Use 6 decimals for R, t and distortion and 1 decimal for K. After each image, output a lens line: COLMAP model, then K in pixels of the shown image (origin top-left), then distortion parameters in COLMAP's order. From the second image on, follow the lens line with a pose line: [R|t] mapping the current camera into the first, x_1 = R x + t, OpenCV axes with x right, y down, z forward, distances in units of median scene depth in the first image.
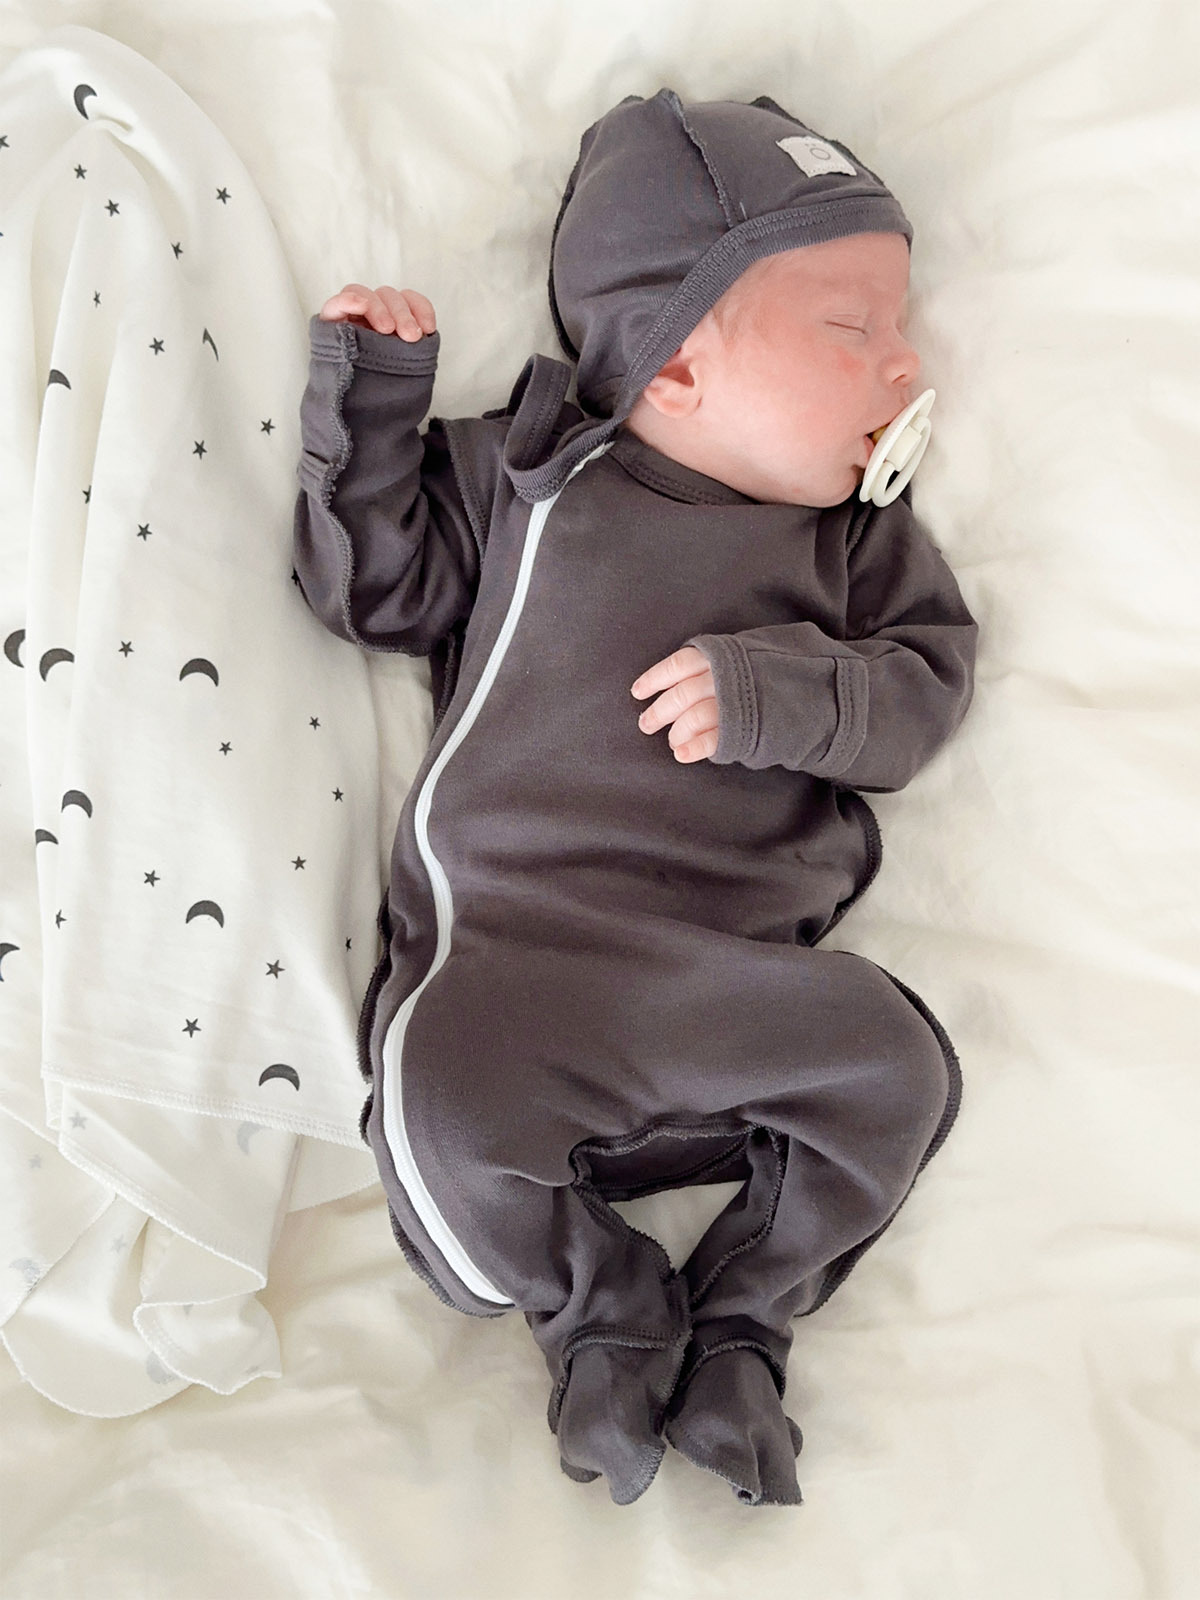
lens RADIAL K [[2230.7, 0, 600.3], [0, 2230.7, 774.2], [0, 0, 1]] dist [0.549152, -1.507769]
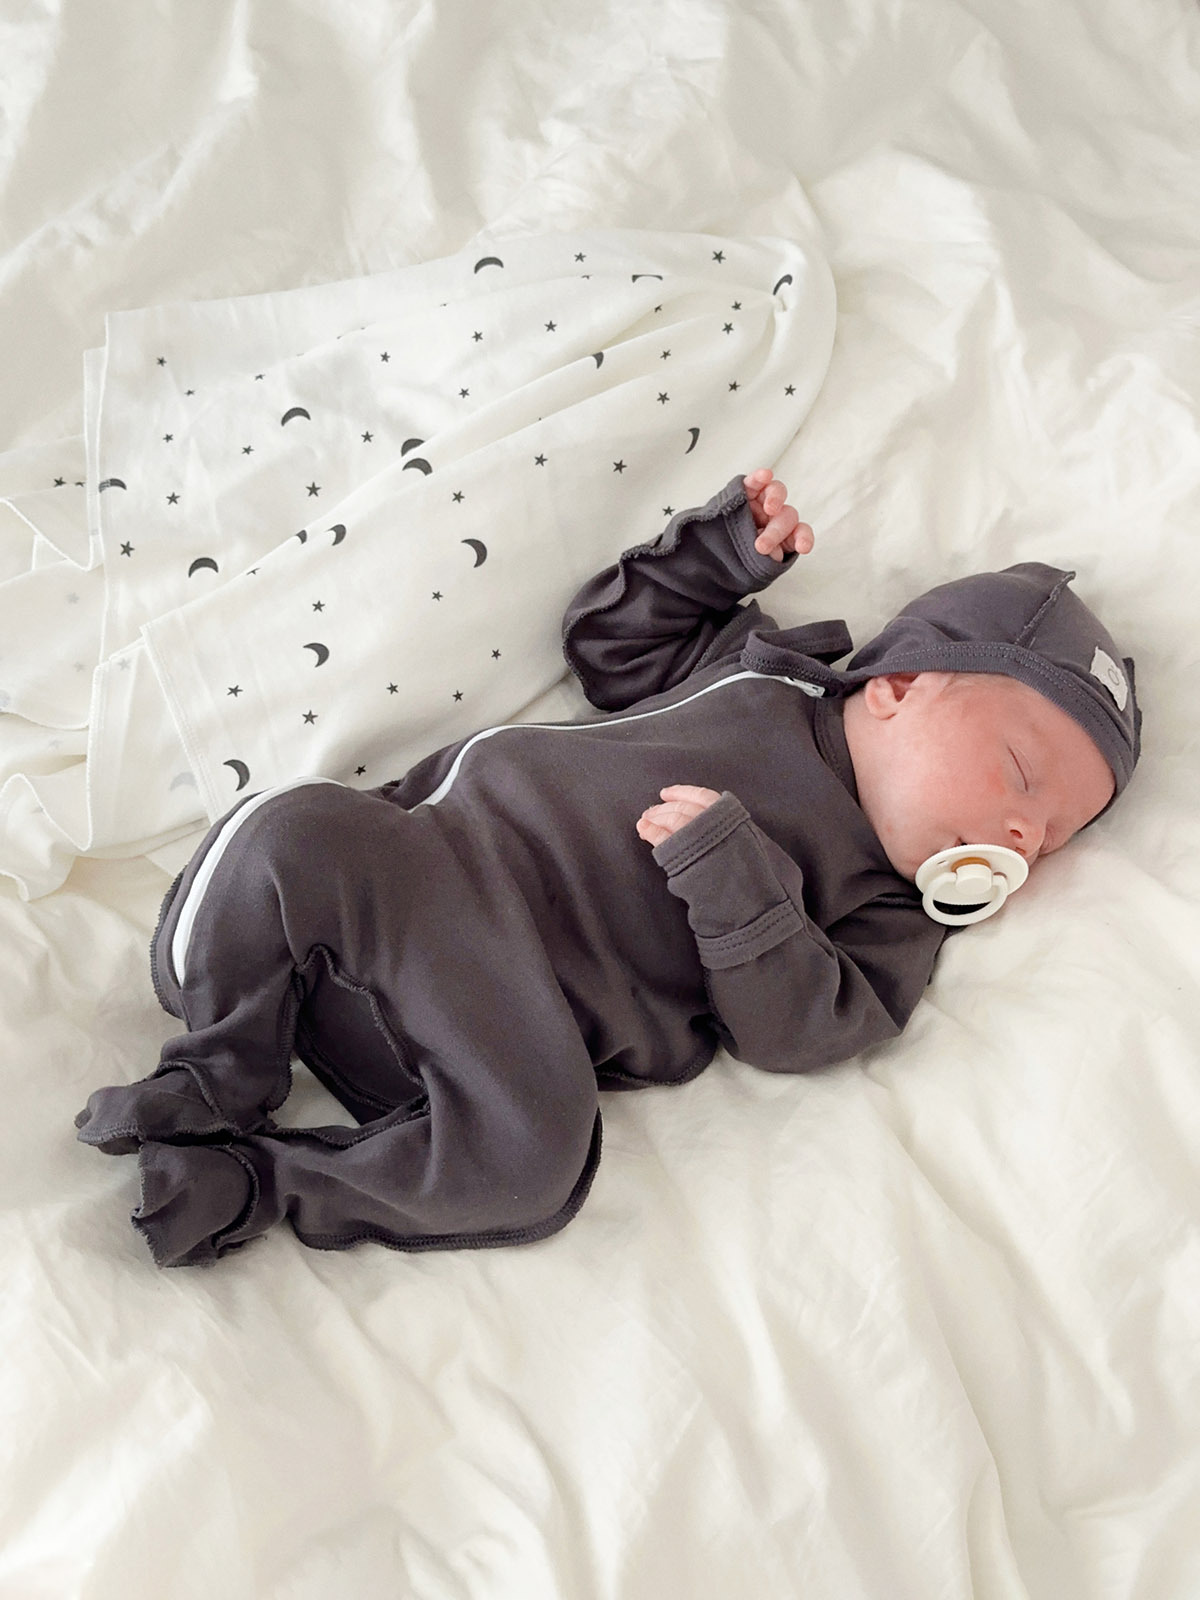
lens RADIAL K [[2230.7, 0, 600.3], [0, 2230.7, 774.2], [0, 0, 1]] dist [0.549152, -1.507769]
pose [[0.582166, 0.734354, -0.349009, 0.394833], [-0.811494, 0.551497, -0.193205, 0.210740], [0.050597, 0.395696, 0.916987, -0.095990]]
